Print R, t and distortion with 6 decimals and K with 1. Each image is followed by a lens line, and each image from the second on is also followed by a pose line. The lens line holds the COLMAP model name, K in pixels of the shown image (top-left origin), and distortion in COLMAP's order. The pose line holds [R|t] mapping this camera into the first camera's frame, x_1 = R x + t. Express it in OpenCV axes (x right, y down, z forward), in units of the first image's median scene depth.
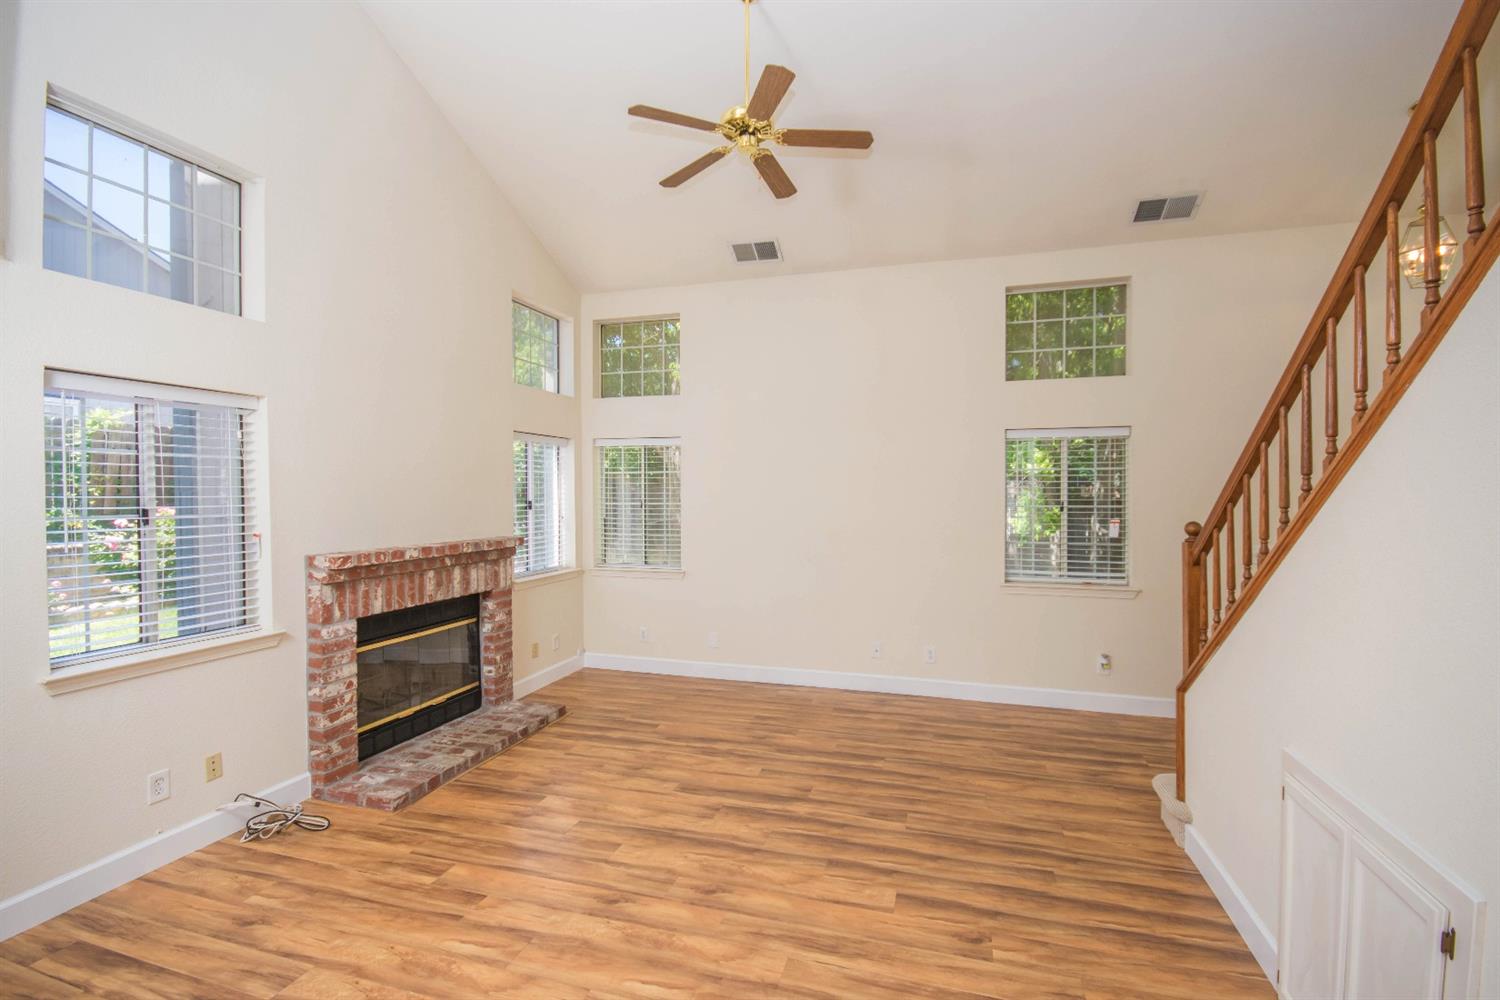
lens RADIAL K [[667.0, 0, 744.8], [0, 667.0, 499.3], [0, 0, 1]] dist [-0.007164, -0.002030]
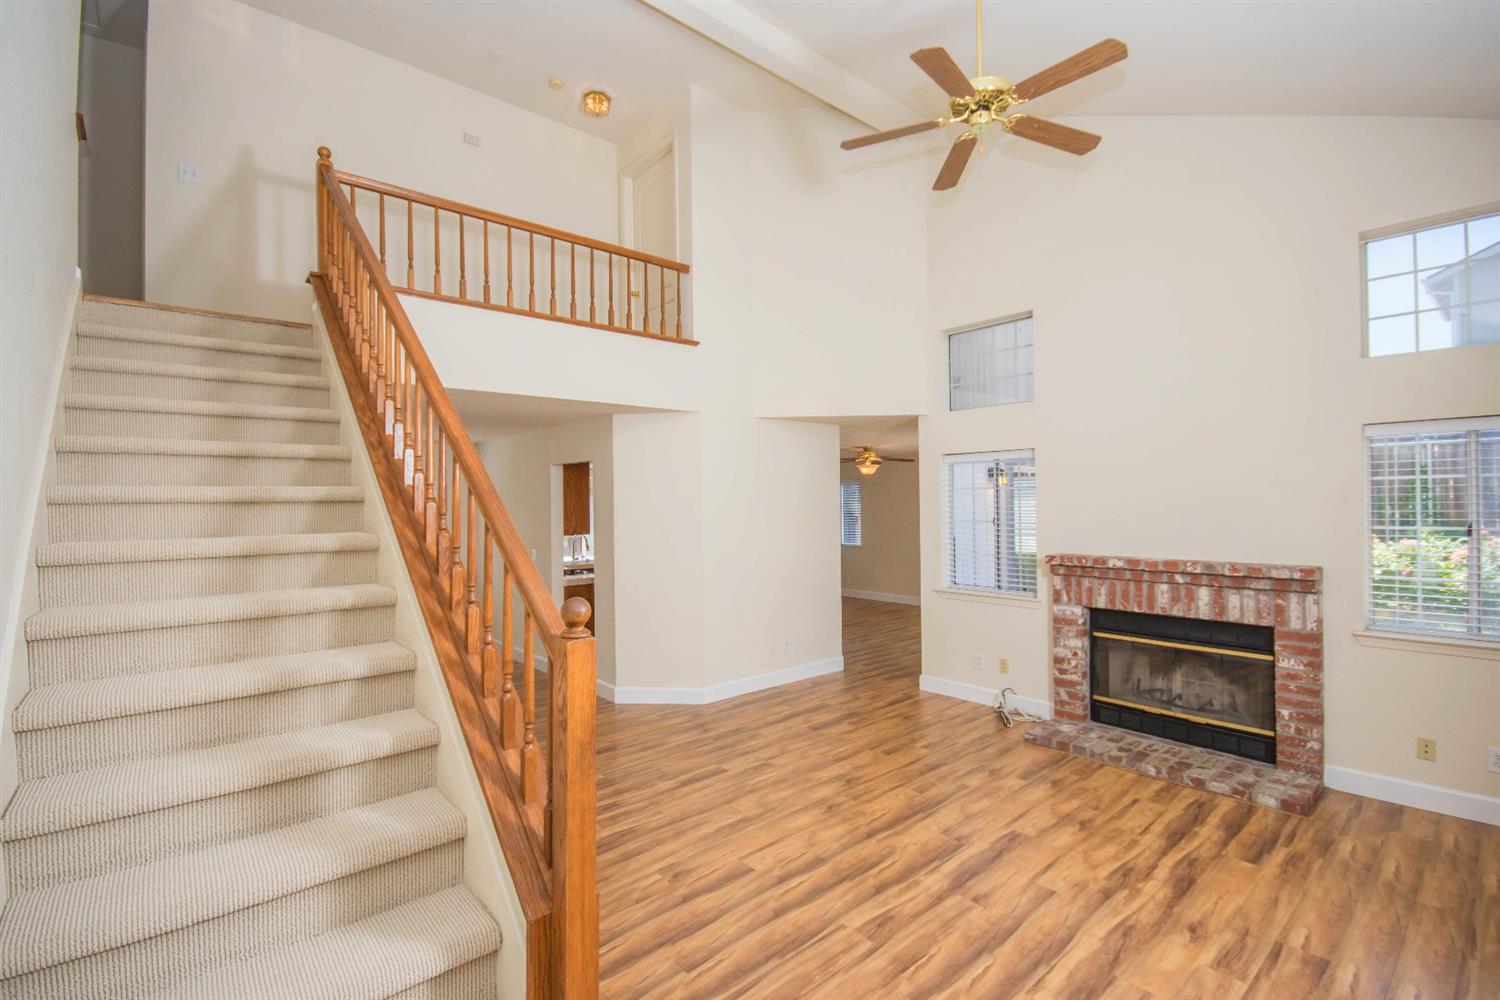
lens RADIAL K [[667.0, 0, 762.2], [0, 667.0, 497.9], [0, 0, 1]] dist [-0.007164, -0.002030]
pose [[-0.520407, 0.003720, -0.853910, 0.858485], [0.005266, 0.999985, 0.001146, -0.037439], [0.853902, -0.003900, -0.520419, 1.150647]]
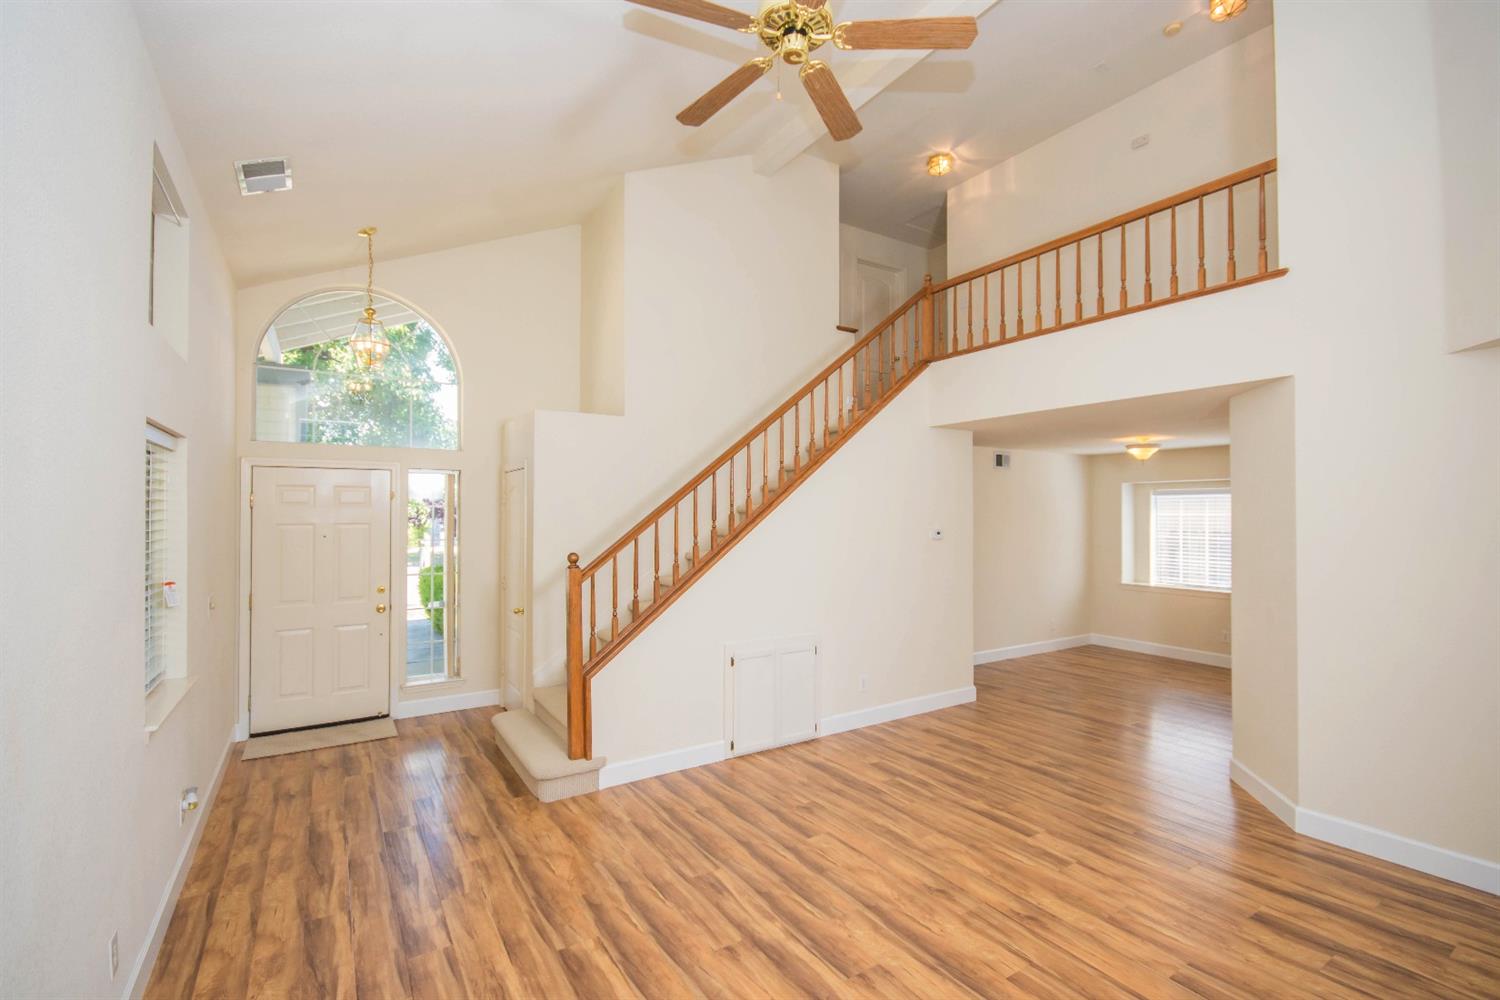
lens RADIAL K [[667.0, 0, 758.4], [0, 667.0, 496.5], [0, 0, 1]] dist [-0.007164, -0.002030]
pose [[-0.773945, 0.018287, 0.632989, -0.386628], [0.009650, 0.999807, -0.017085, -0.044697], [-0.633180, -0.007114, -0.773972, 1.490864]]
